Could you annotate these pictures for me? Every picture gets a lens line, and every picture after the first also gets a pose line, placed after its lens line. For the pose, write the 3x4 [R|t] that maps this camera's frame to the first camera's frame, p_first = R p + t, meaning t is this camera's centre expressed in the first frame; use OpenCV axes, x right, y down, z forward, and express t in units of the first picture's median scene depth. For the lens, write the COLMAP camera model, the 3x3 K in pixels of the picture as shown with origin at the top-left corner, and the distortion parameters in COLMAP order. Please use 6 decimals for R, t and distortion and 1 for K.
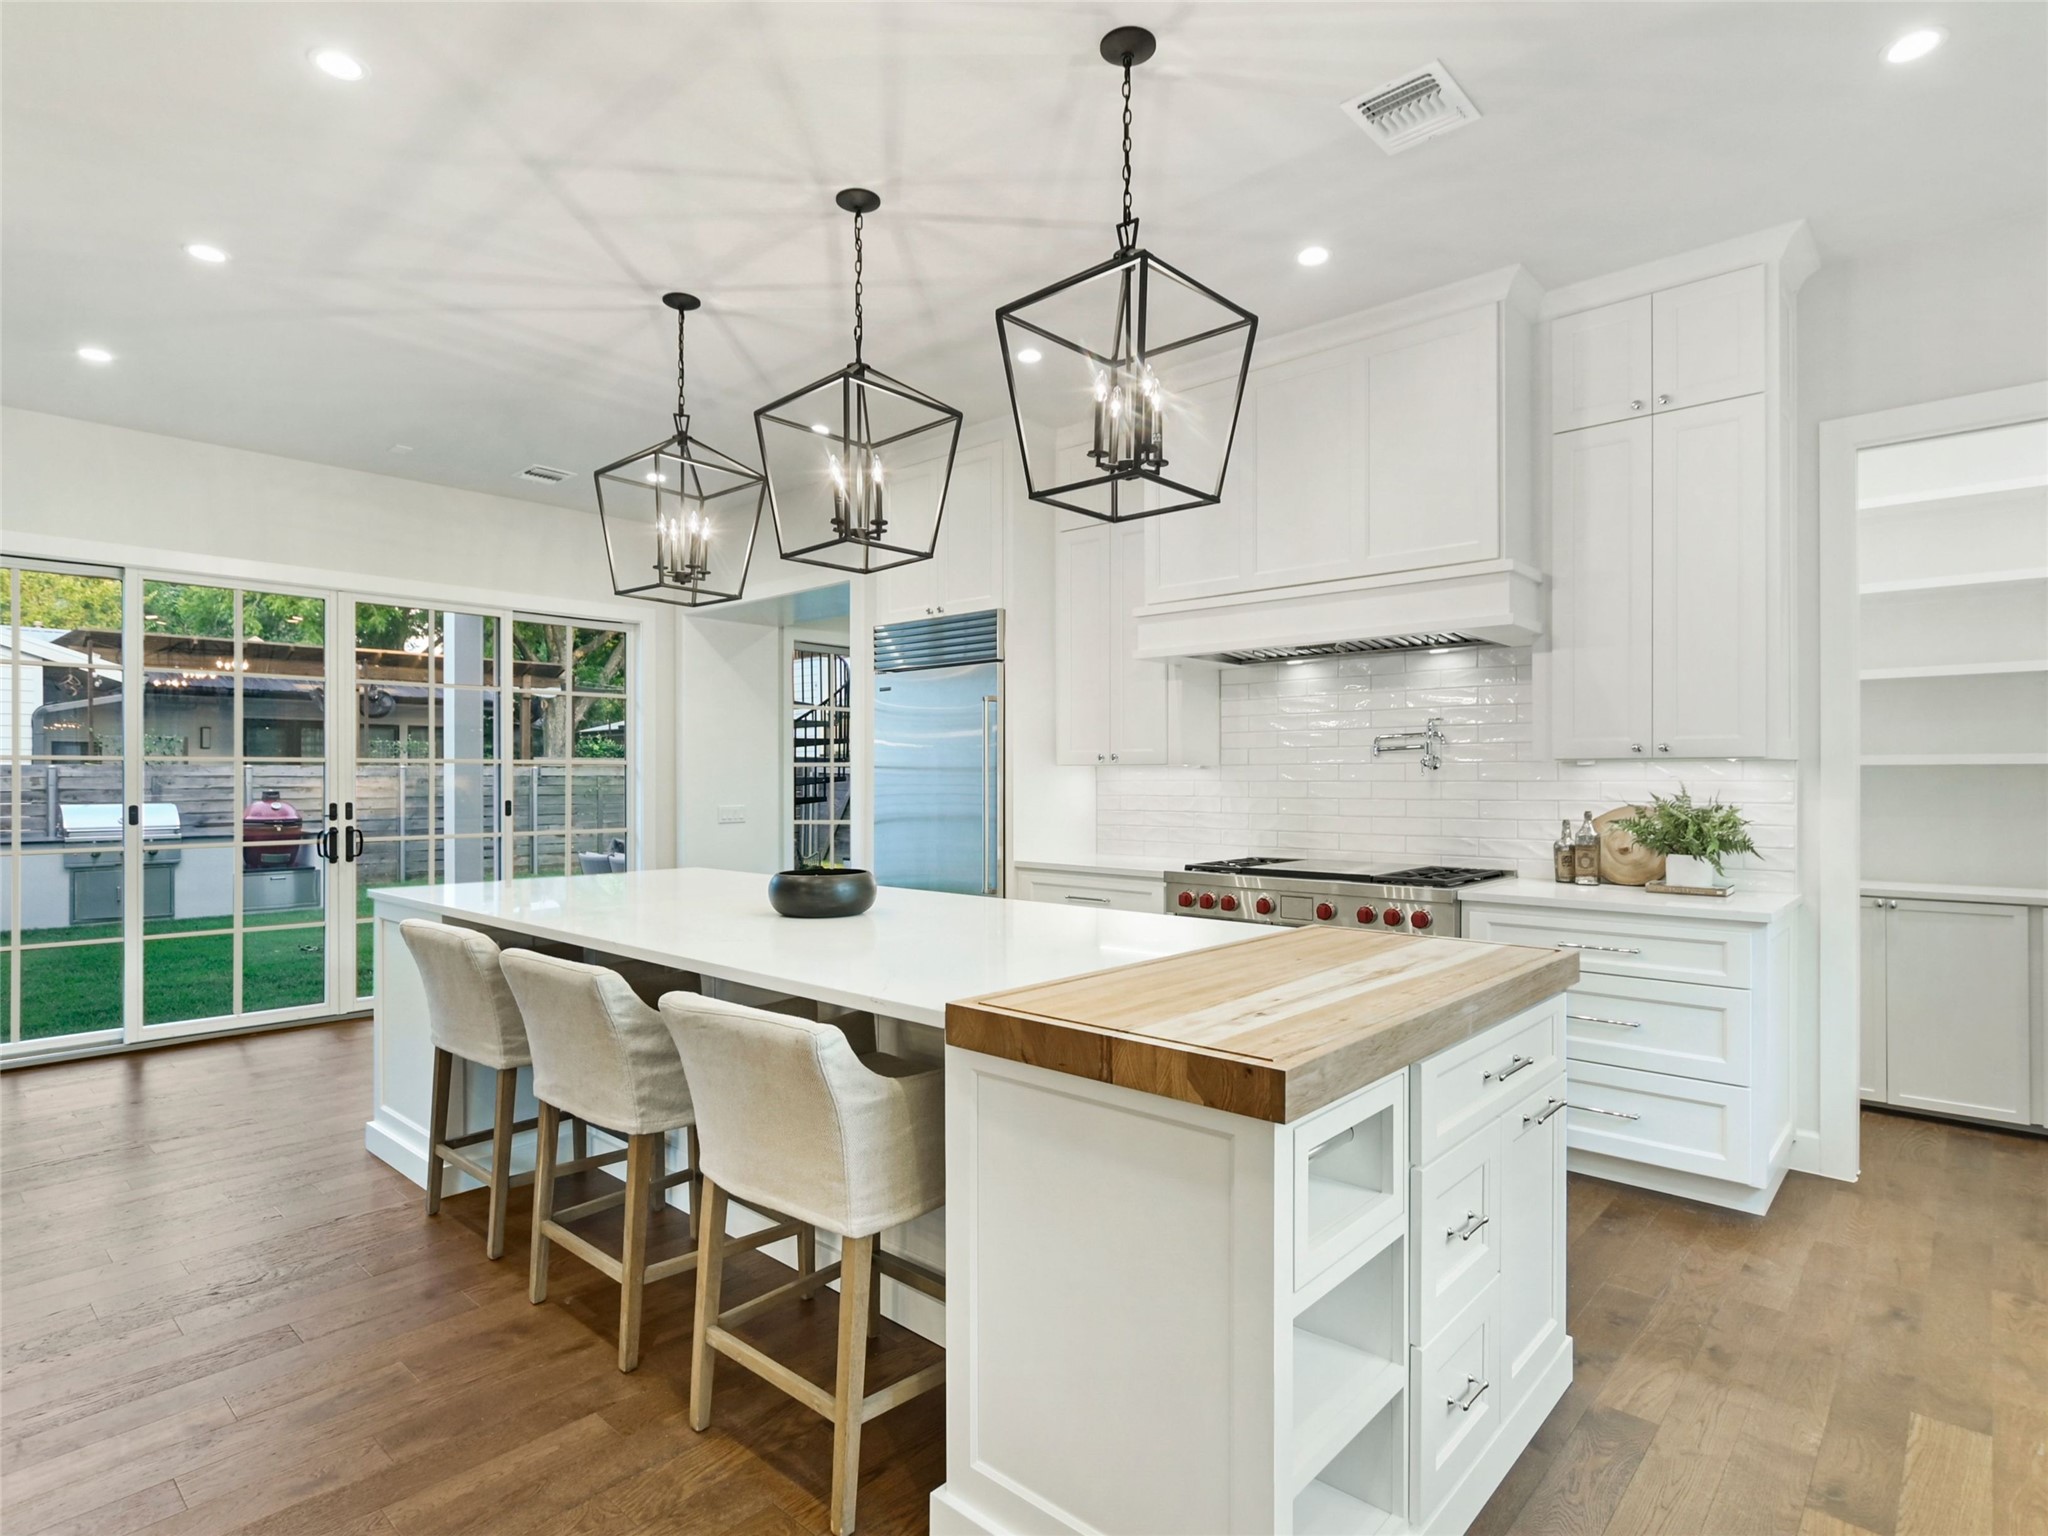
lens RADIAL K [[1078.8, 0, 1024.0], [0, 1078.8, 768.0], [0, 0, 1]] dist [-0.018190, 0.001105]
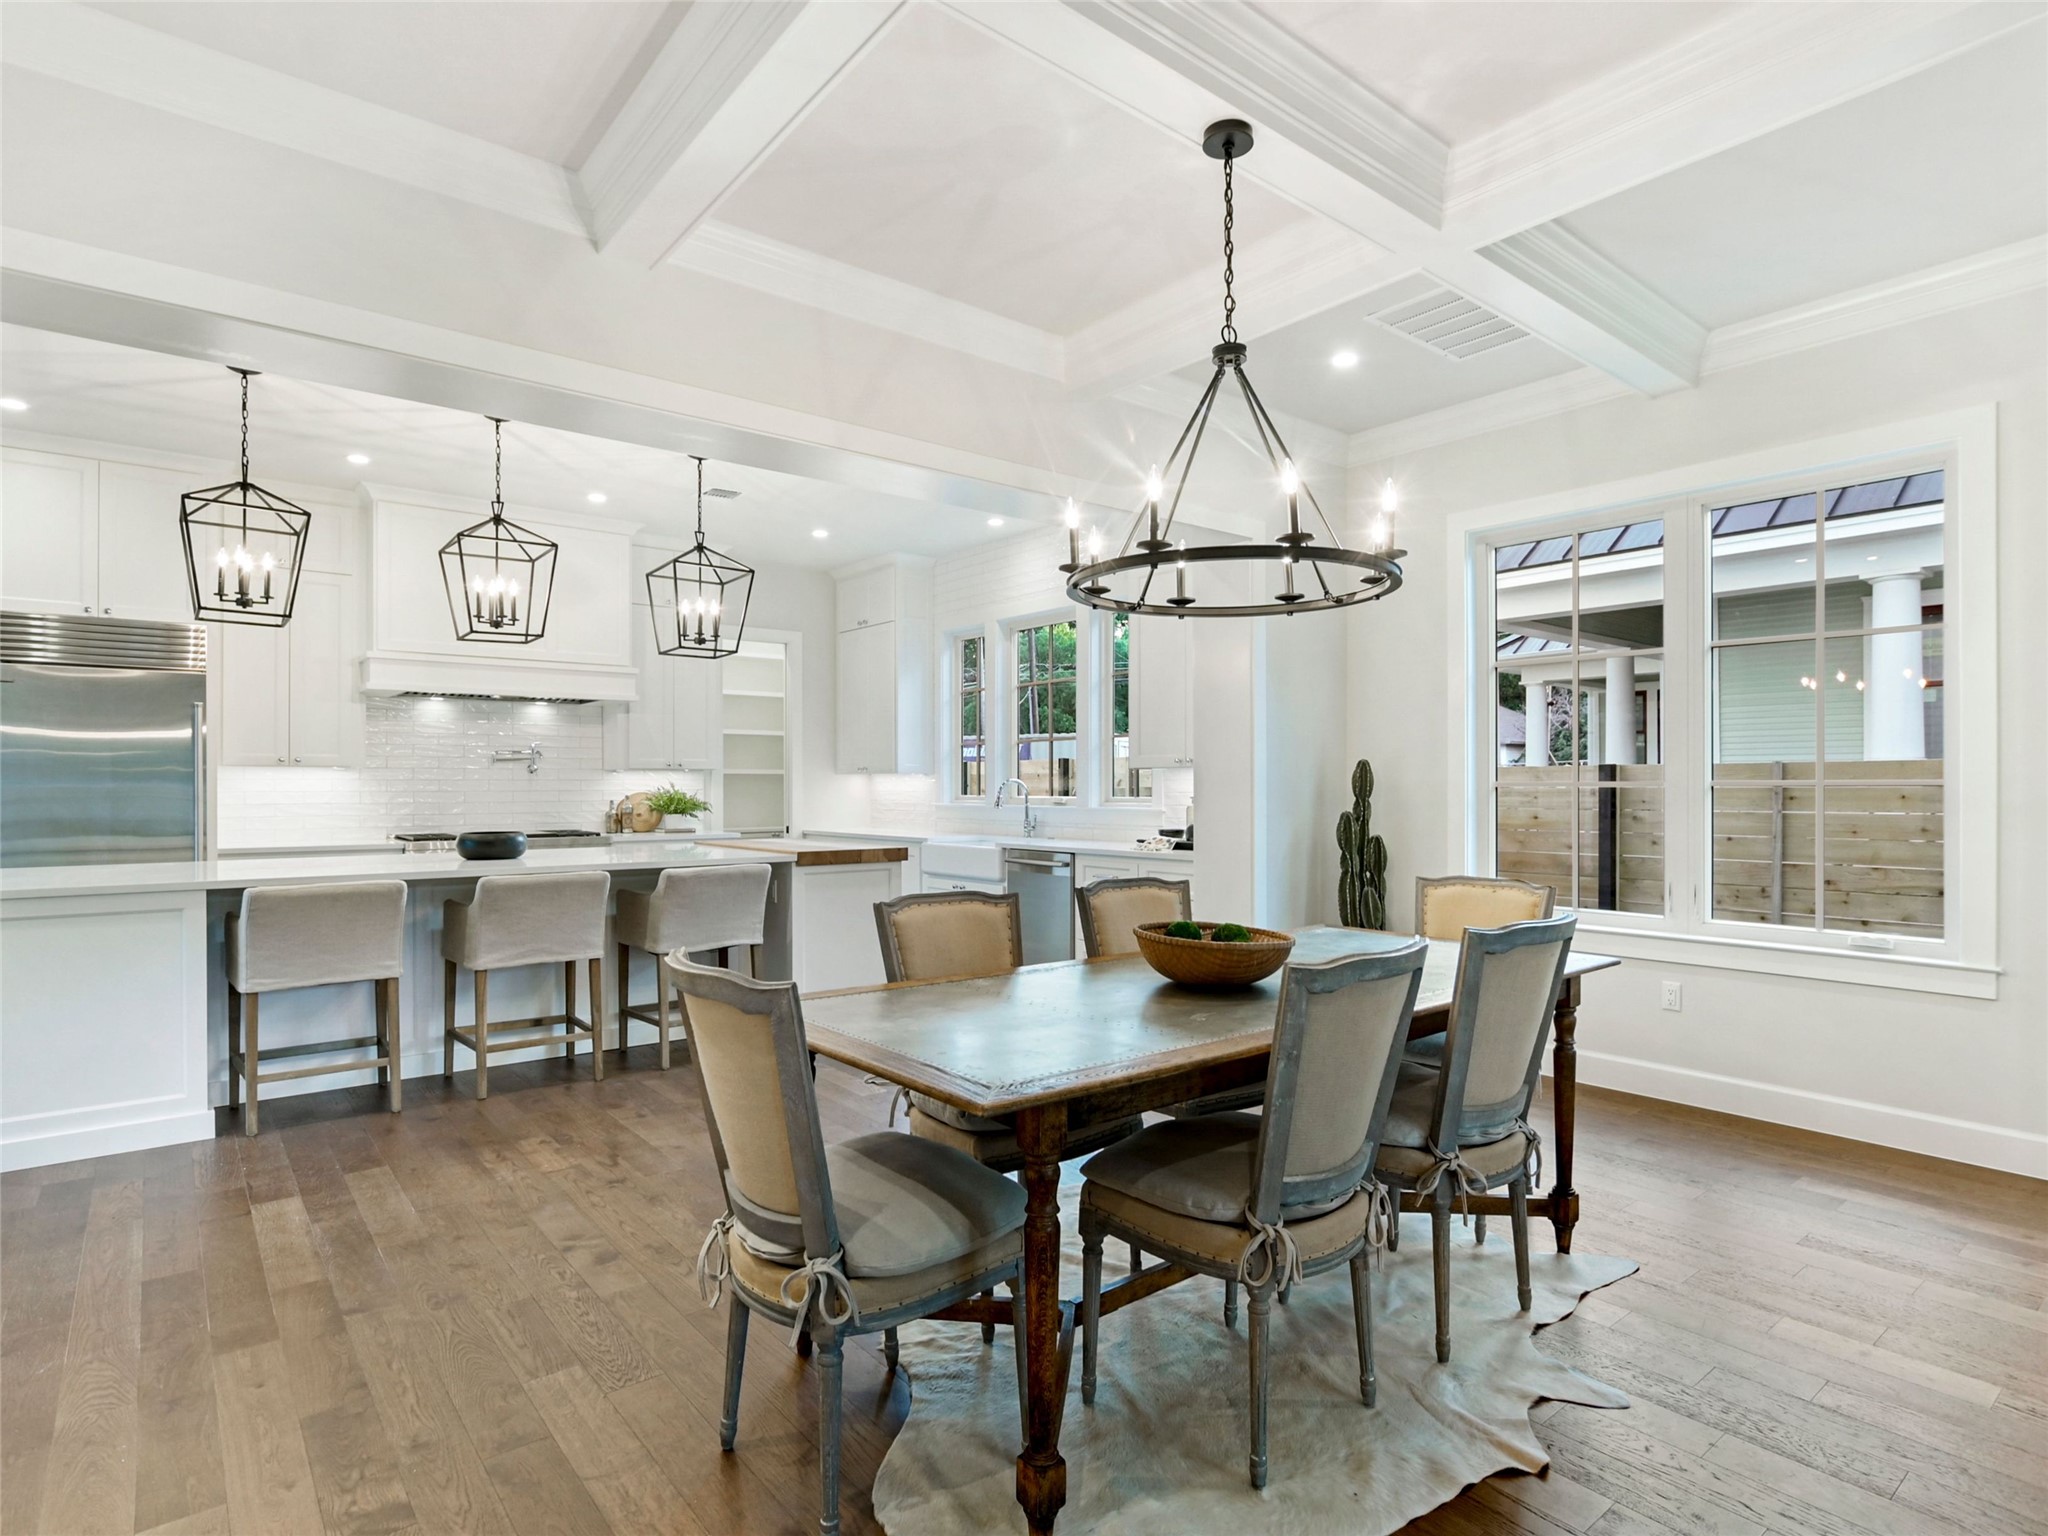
lens RADIAL K [[1090.0, 0, 1030.0], [0, 1090.0, 788.8], [0, 0, 1]] dist [-0.015389, 0.000725]
pose [[0.148615, -0.003047, 0.988890, -1.349613], [-0.008996, 0.999950, 0.004433, 0.012631], [-0.988854, -0.009555, 0.148580, -0.028016]]
